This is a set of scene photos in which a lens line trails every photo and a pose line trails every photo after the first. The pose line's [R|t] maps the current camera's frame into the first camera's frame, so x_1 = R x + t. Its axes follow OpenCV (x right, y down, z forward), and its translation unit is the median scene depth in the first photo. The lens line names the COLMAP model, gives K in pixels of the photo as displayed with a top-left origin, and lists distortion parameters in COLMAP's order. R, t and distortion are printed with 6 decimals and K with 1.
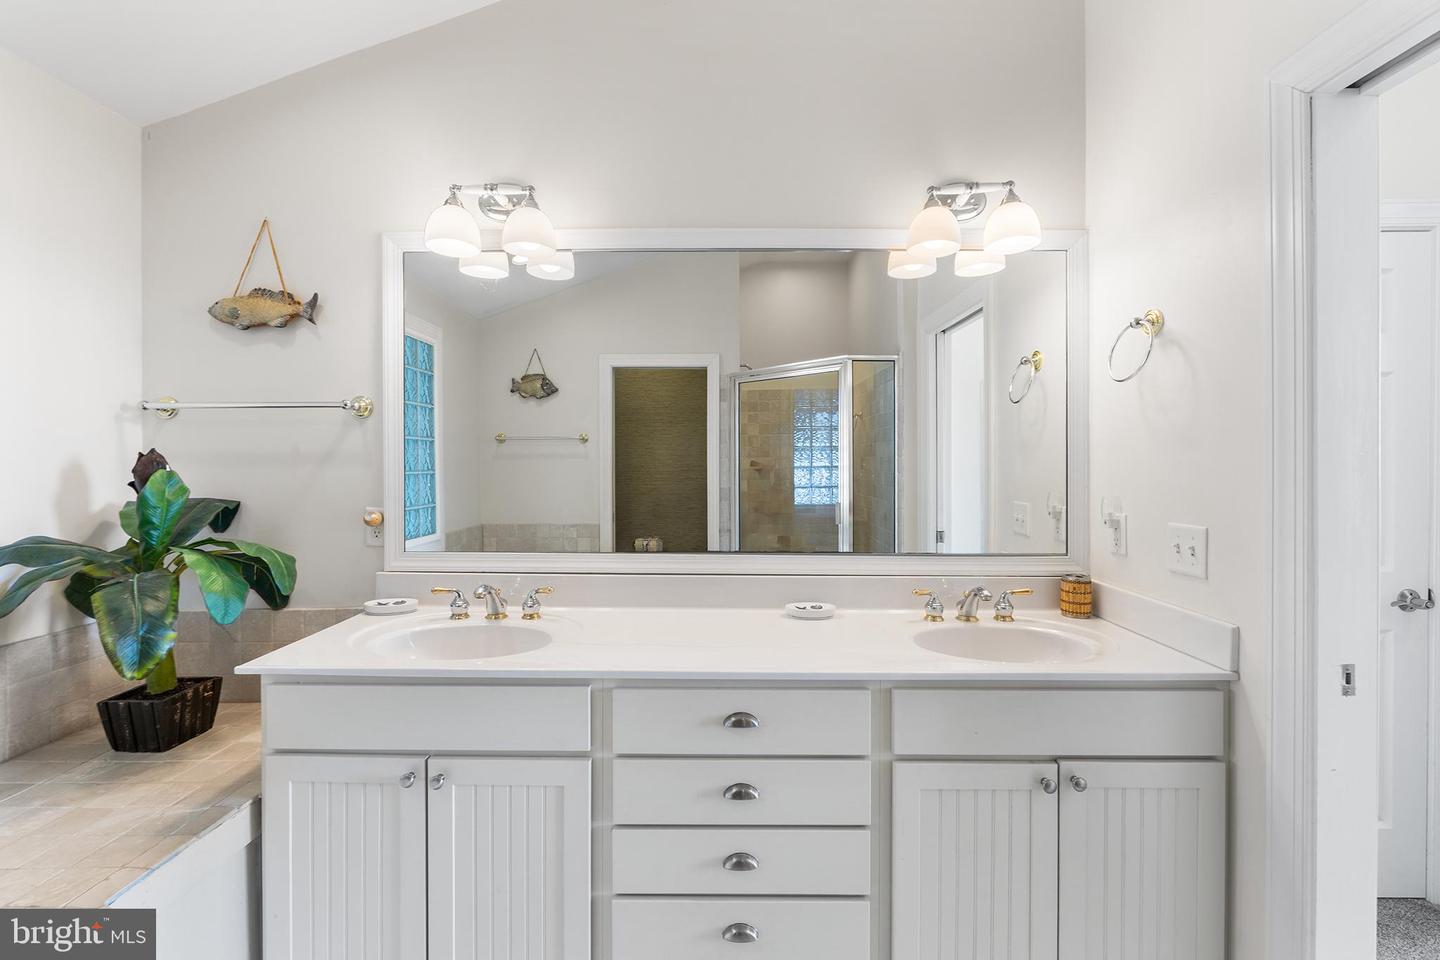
lens RADIAL K [[609.2, 0, 723.9], [0, 609.2, 467.7], [0, 0, 1]] dist [0.000651, -0.001302]
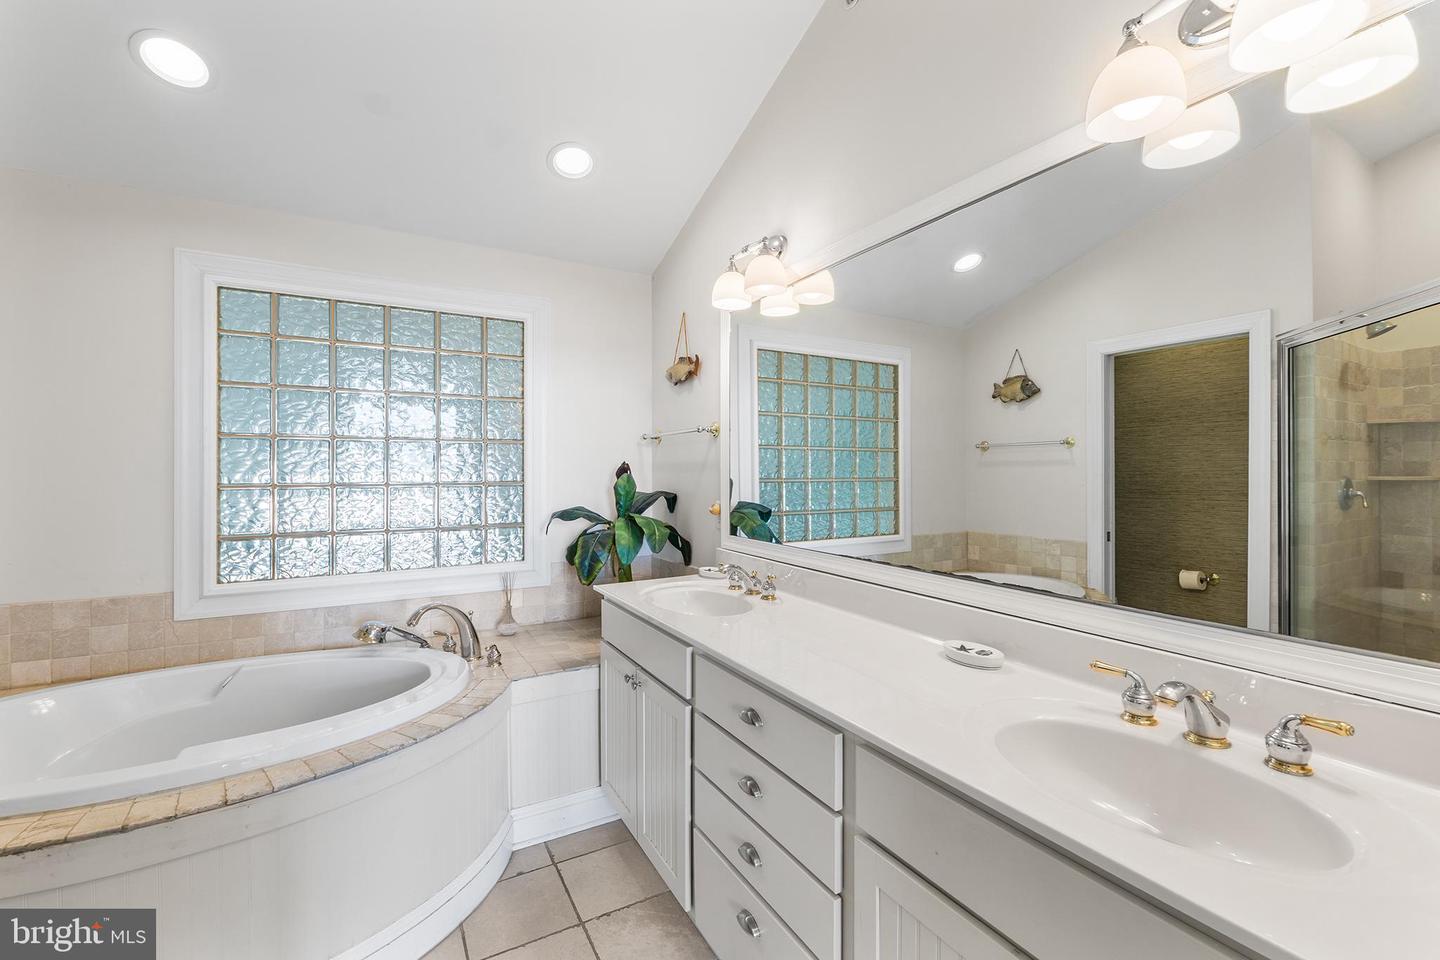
lens RADIAL K [[609.2, 0, 717.1], [0, 609.2, 470.4], [0, 0, 1]] dist [0.000651, -0.001302]
pose [[0.496782, -0.004182, -0.867865, 0.325413], [-0.007350, 0.999932, -0.009026, 0.004058], [0.867844, 0.010863, 0.496718, 0.159495]]
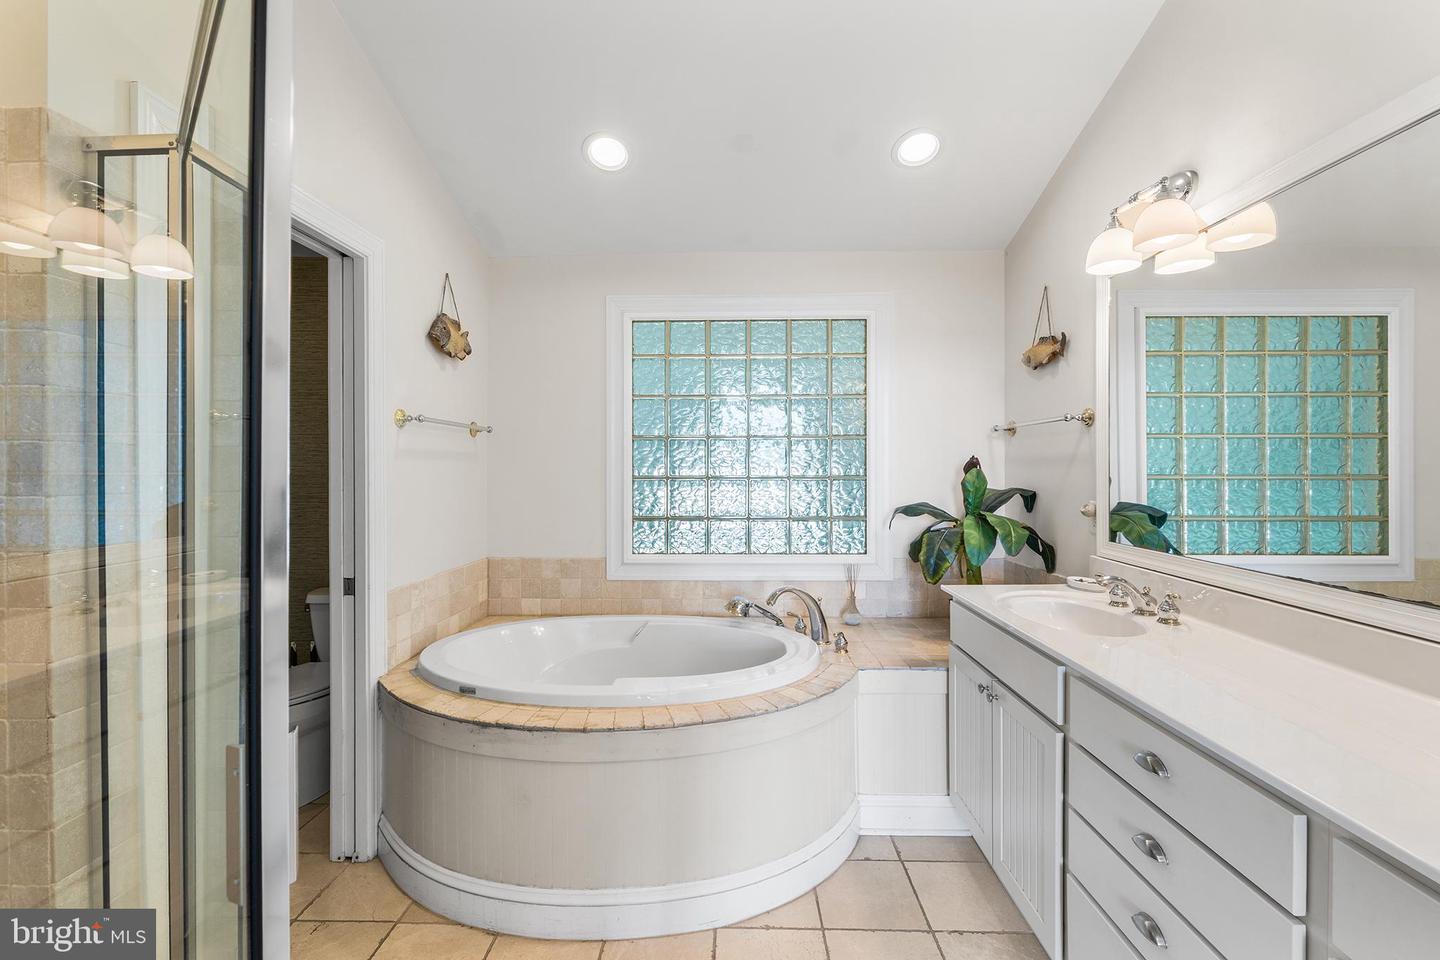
lens RADIAL K [[609.2, 0, 712.7], [0, 609.2, 467.8], [0, 0, 1]] dist [0.000651, -0.001302]
pose [[-0.020146, 0.000179, -0.999797, 0.323658], [-0.010025, 0.999950, 0.000381, 0.004223], [0.999747, 0.010031, -0.020143, 0.147265]]
